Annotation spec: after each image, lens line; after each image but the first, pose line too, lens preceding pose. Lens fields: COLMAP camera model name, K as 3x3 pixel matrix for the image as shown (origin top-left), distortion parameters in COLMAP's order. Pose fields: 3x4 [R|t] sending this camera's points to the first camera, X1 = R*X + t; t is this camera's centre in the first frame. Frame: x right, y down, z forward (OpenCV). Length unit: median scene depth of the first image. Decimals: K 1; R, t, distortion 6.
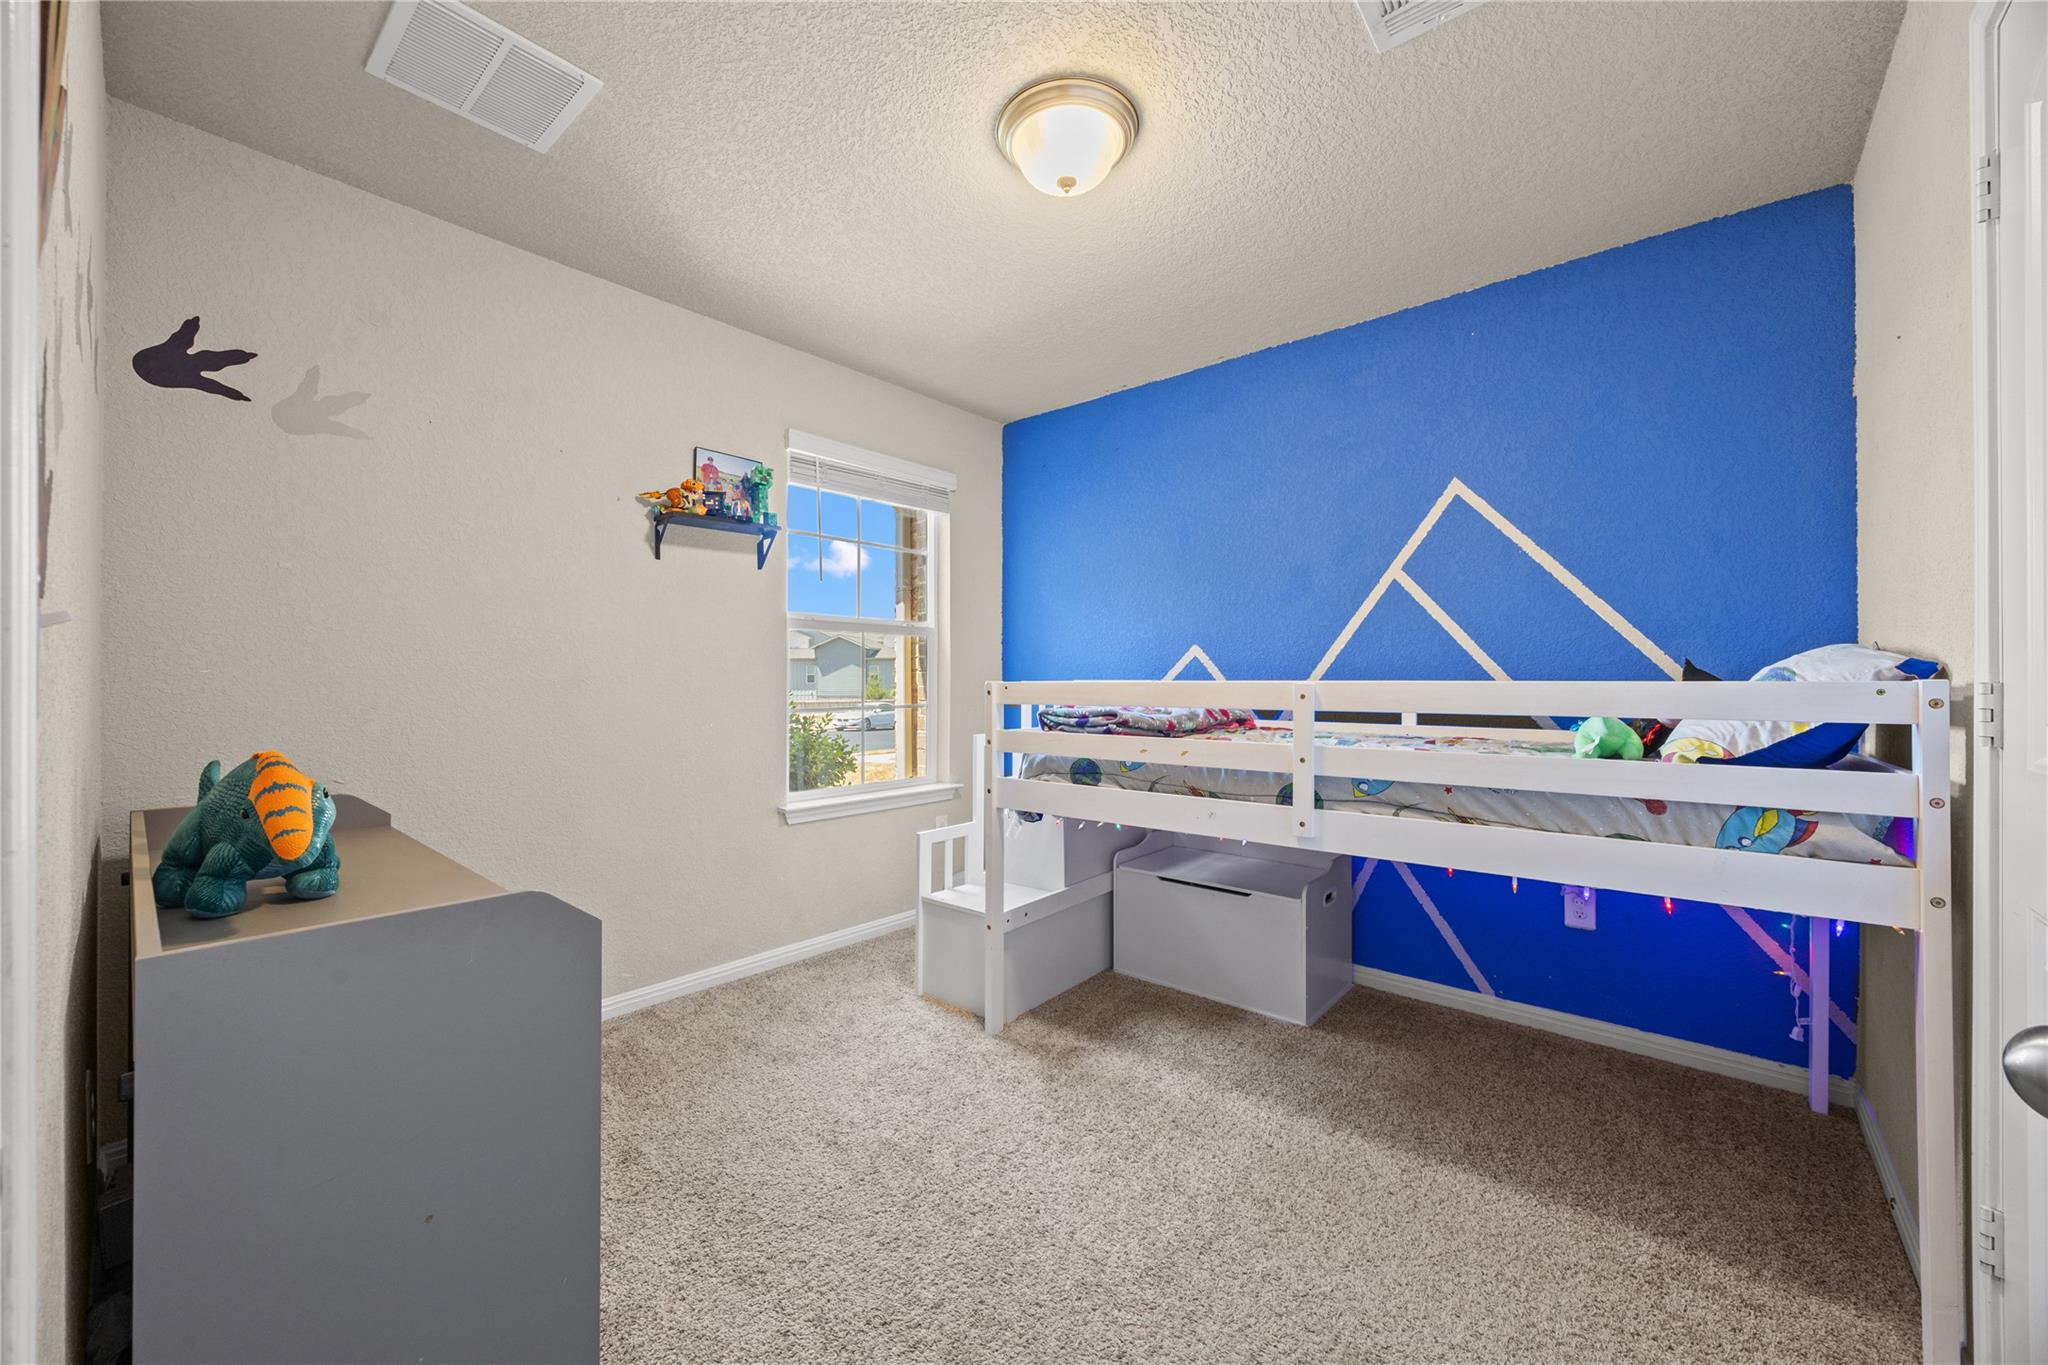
lens RADIAL K [[770.9, 0, 1007.5], [0, 770.9, 678.6], [0, 0, 1]] dist [-0.001979, 0.000072]
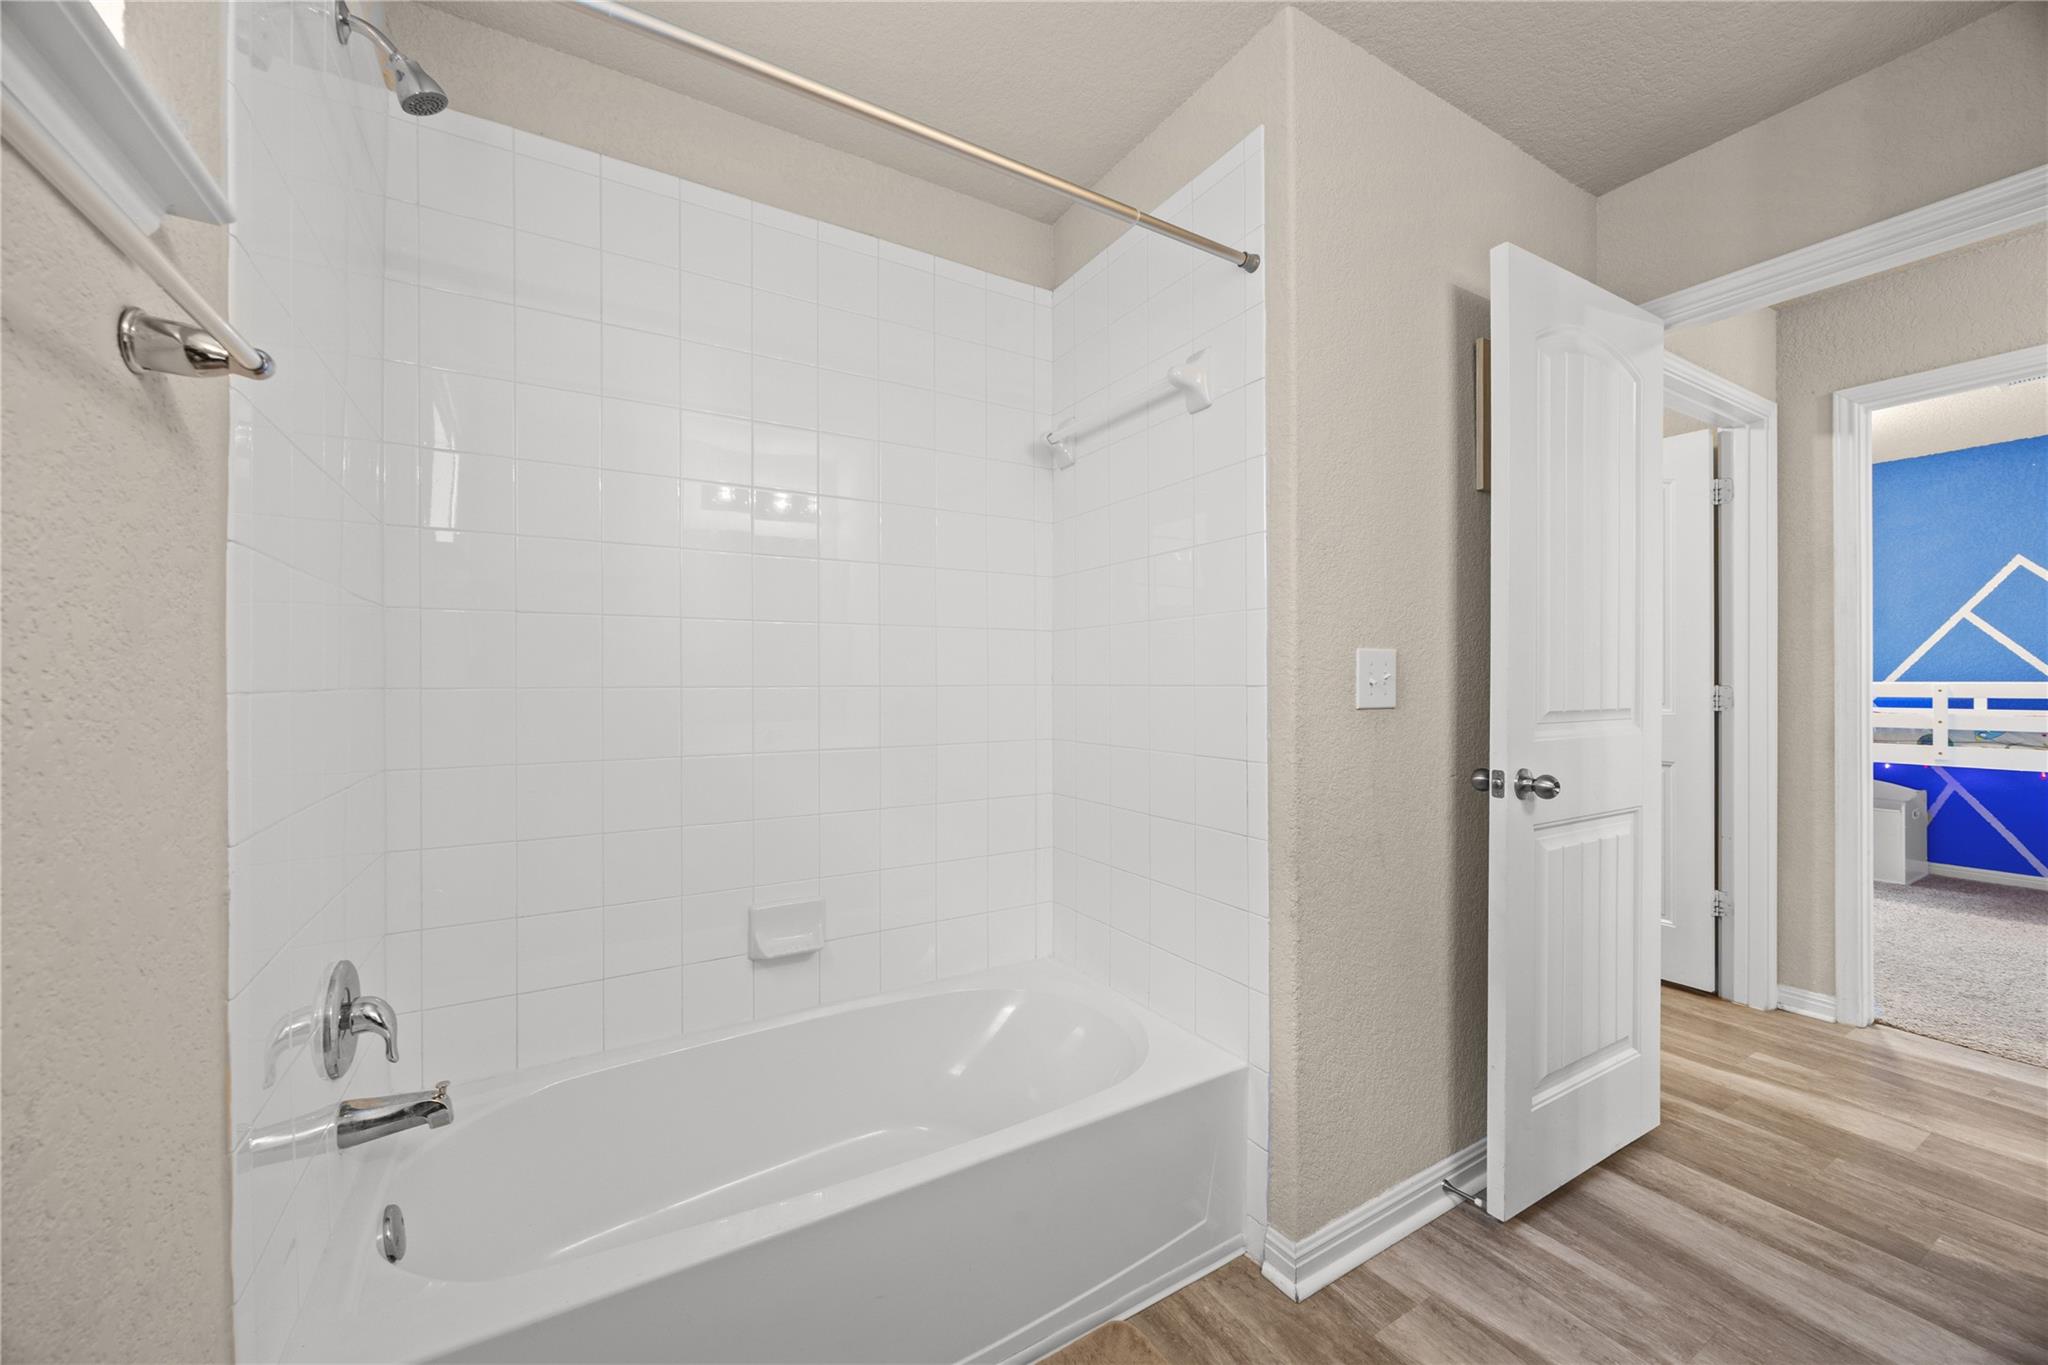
lens RADIAL K [[770.9, 0, 1021.7], [0, 770.9, 682.0], [0, 0, 1]] dist [-0.001979, 0.000072]
pose [[0.951324, -0.002982, -0.308178, -1.013792], [0.004740, 0.999976, 0.004954, -0.016322], [0.308156, -0.006173, 0.951316, -1.307484]]
